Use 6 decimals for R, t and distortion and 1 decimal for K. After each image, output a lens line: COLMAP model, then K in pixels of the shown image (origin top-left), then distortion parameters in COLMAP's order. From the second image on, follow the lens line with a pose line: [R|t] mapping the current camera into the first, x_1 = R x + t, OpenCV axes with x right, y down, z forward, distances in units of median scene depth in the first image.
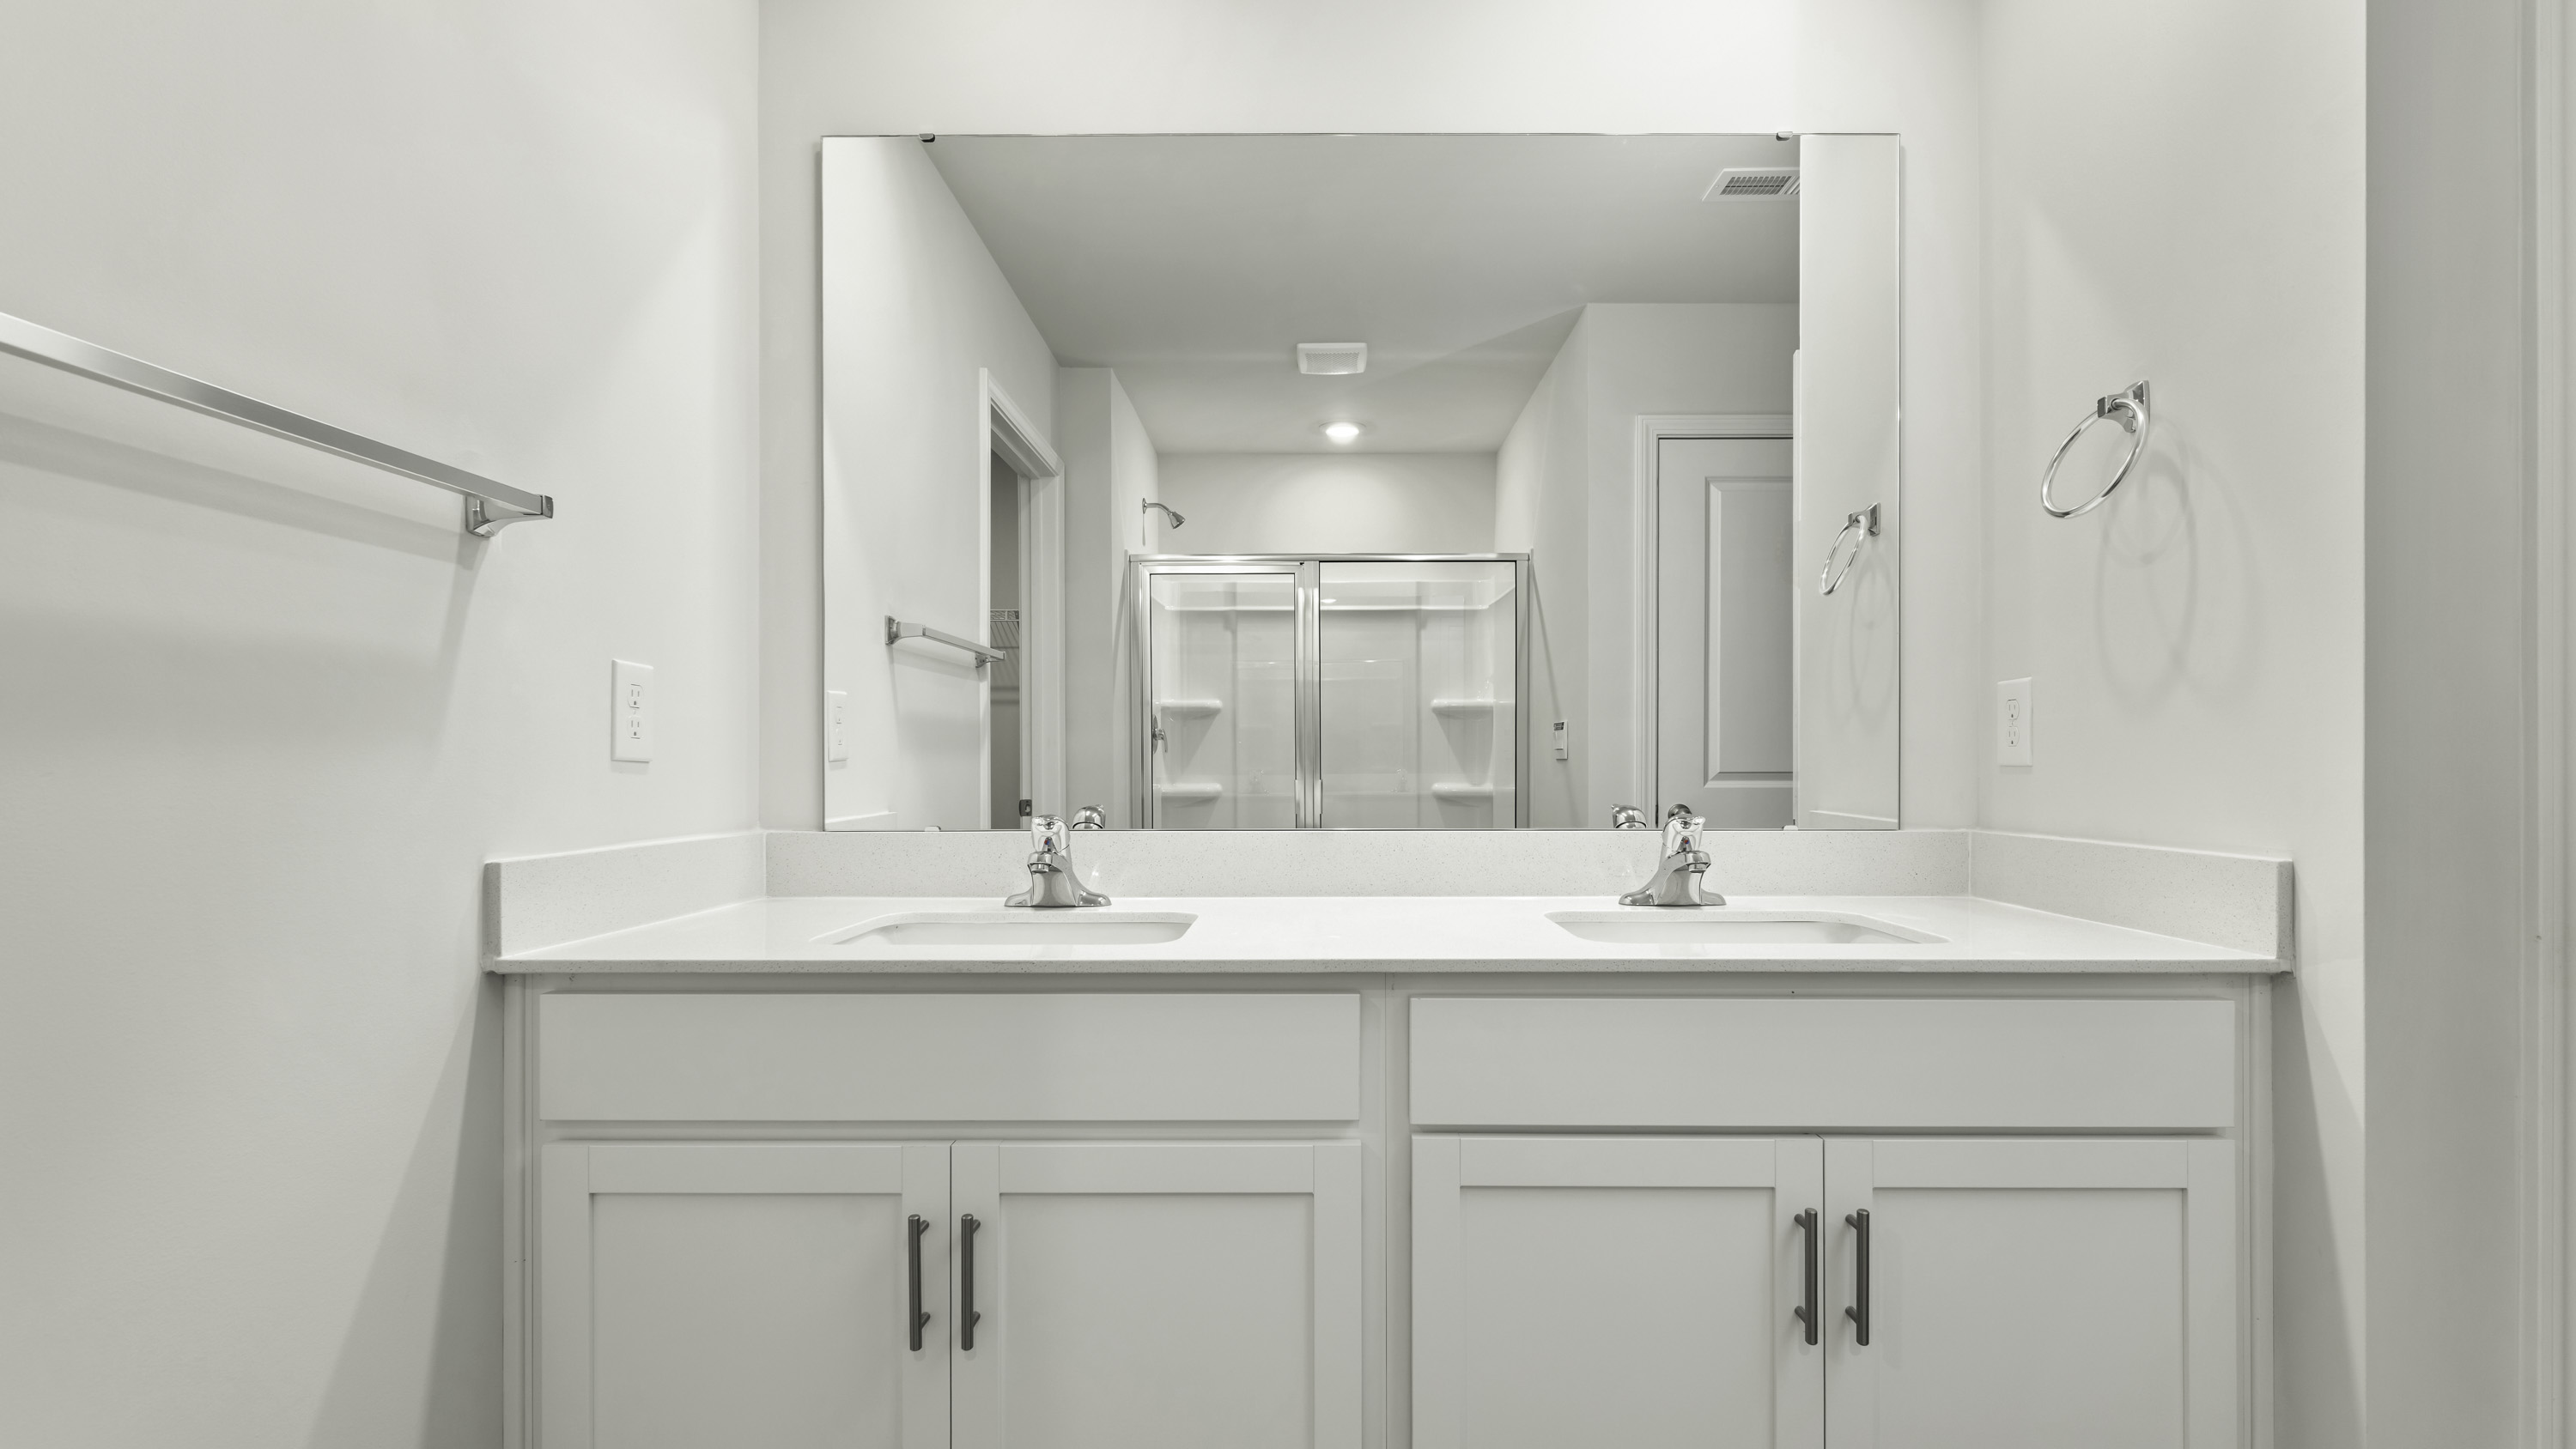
lens RADIAL K [[1157.0, 0, 1290.1], [0, 1157.0, 765.3], [0, 0, 1]] dist [-0.020765, -0.000271]
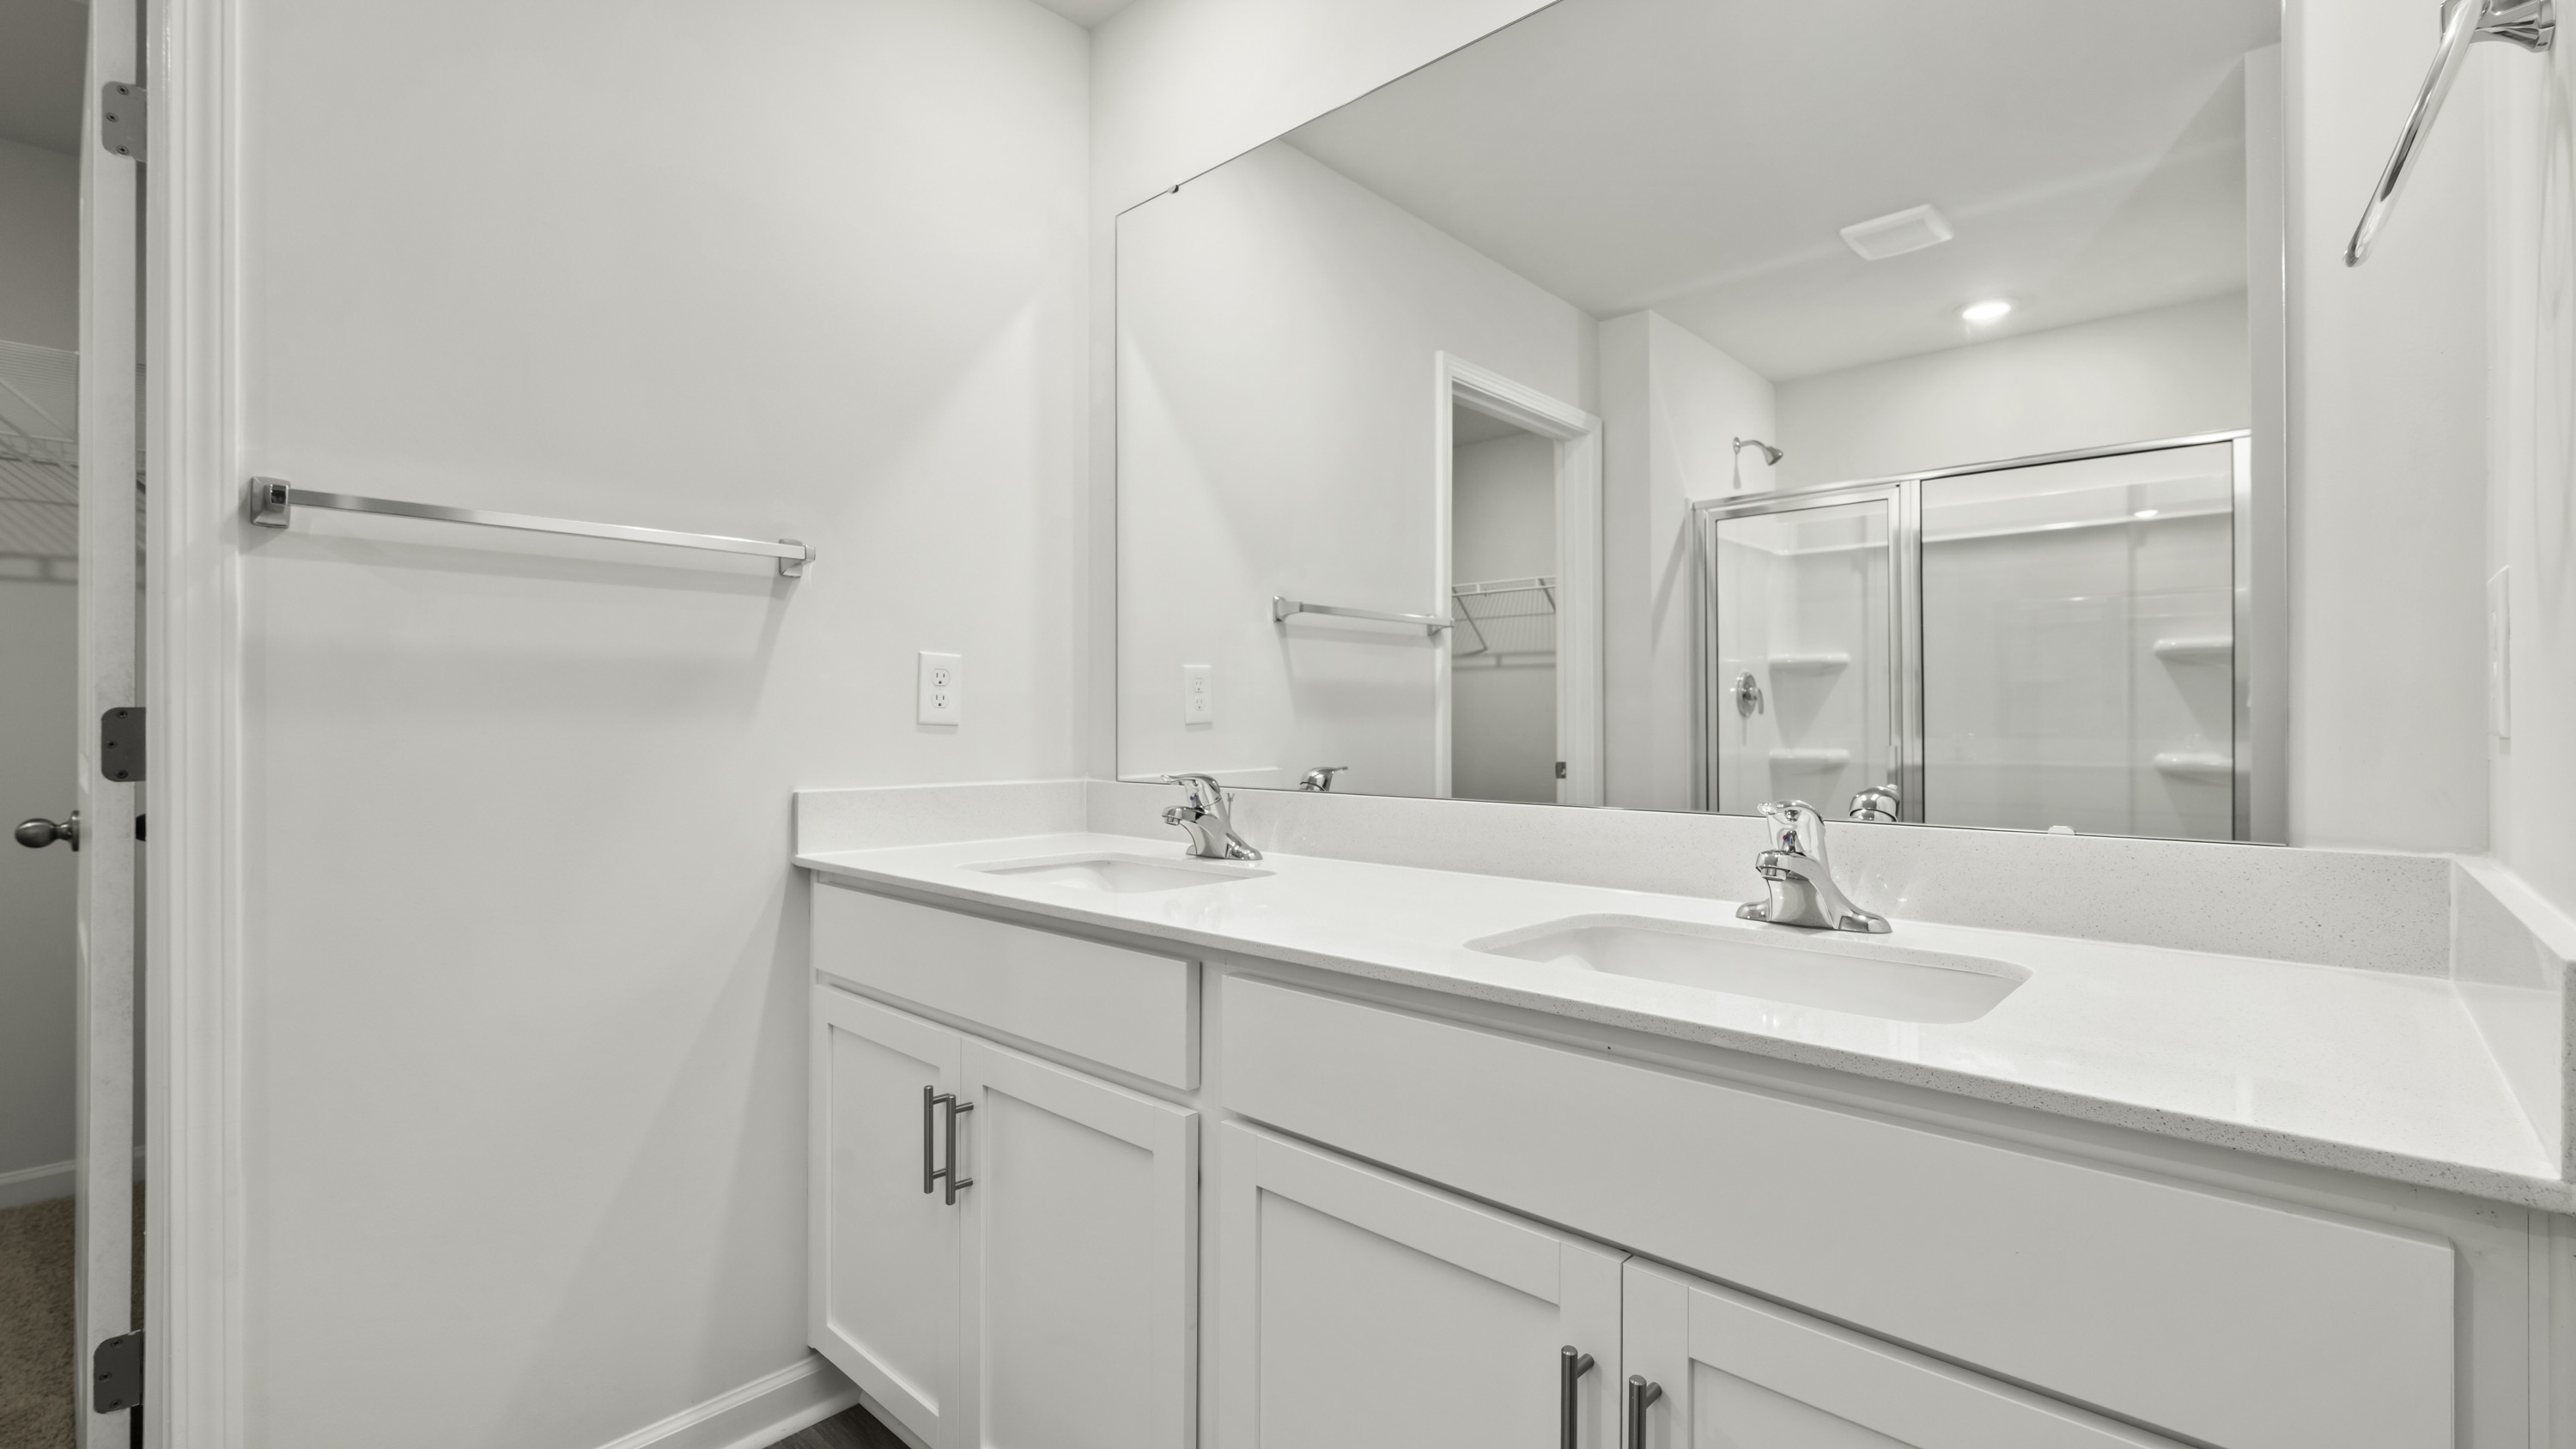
lens RADIAL K [[1132.0, 0, 1288.0], [0, 1132.0, 724.5], [0, 0, 1]] dist [0.000505, -0.000577]
pose [[0.734231, 0.001012, -0.678899, 0.746050], [-0.002080, 0.999998, -0.000759, -0.004840], [0.678897, 0.001969, 0.734231, 0.329427]]
